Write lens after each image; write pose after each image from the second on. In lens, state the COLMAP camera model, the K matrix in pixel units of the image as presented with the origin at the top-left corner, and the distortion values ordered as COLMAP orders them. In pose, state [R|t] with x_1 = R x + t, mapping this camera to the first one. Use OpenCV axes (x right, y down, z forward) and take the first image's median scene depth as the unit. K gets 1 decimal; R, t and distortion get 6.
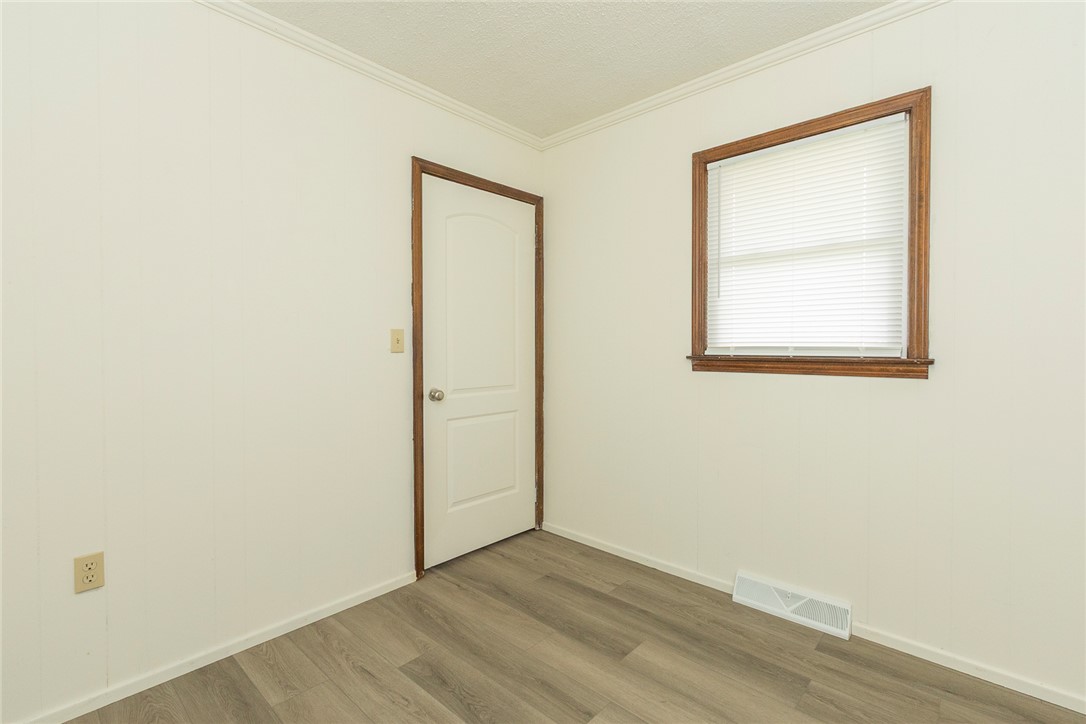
lens RADIAL K [[496.6, 0, 543.6], [0, 496.6, 355.0], [0, 0, 1]] dist [-0.000226, 0.000355]
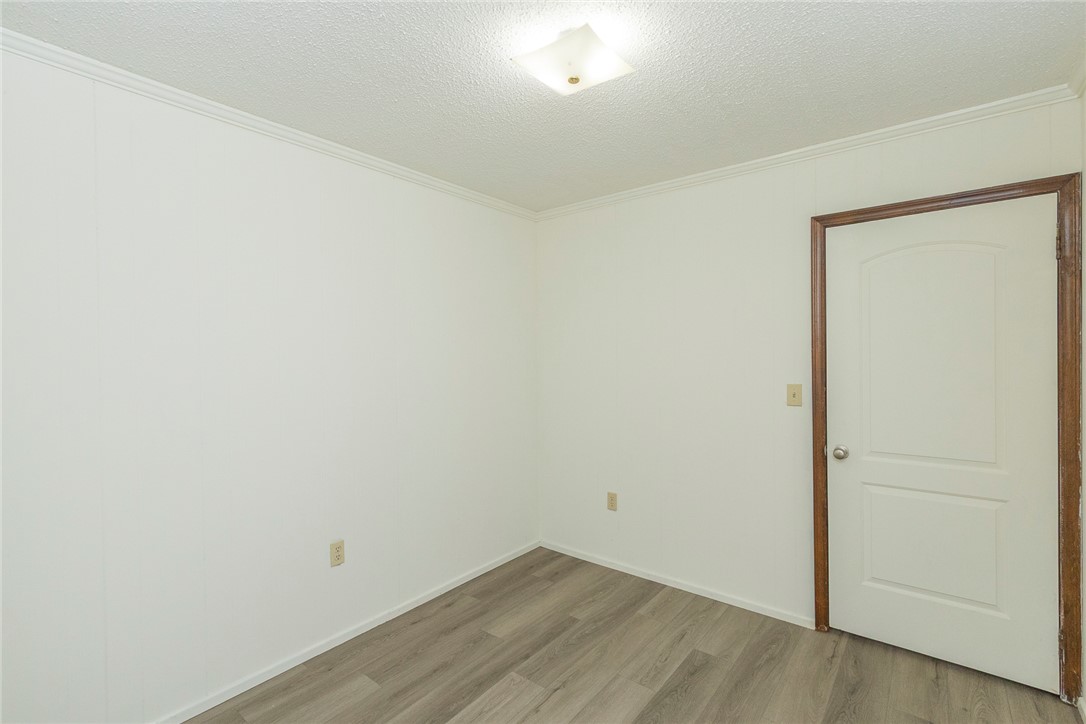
lens RADIAL K [[496.6, 0, 545.7], [0, 496.6, 360.1], [0, 0, 1]] dist [-0.000226, 0.000355]
pose [[0.060898, 0.005406, -0.998129, 0.736678], [-0.008668, 0.999950, 0.004887, -0.102668], [0.998106, 0.008354, 0.060942, 0.384899]]
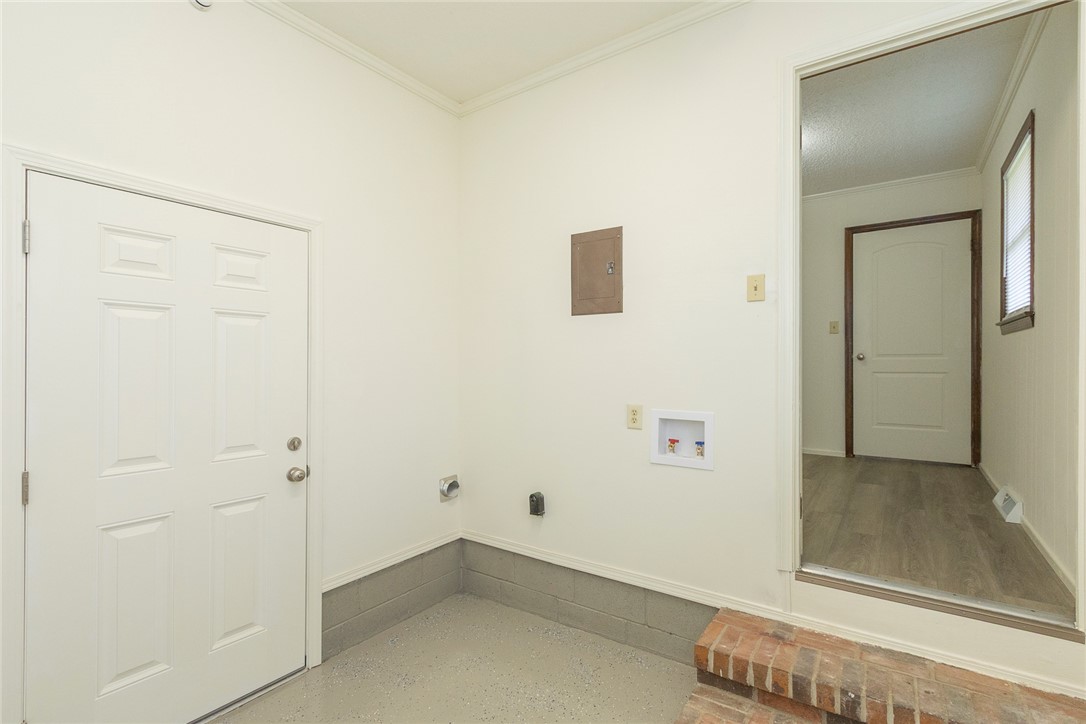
lens RADIAL K [[496.6, 0, 536.0], [0, 496.6, 365.5], [0, 0, 1]] dist [-0.000226, 0.000355]
pose [[0.112492, 0.004731, -0.993641, 1.461059], [-0.015041, 0.999882, 0.003058, 0.128631], [0.993539, 0.014601, 0.112550, -0.356032]]
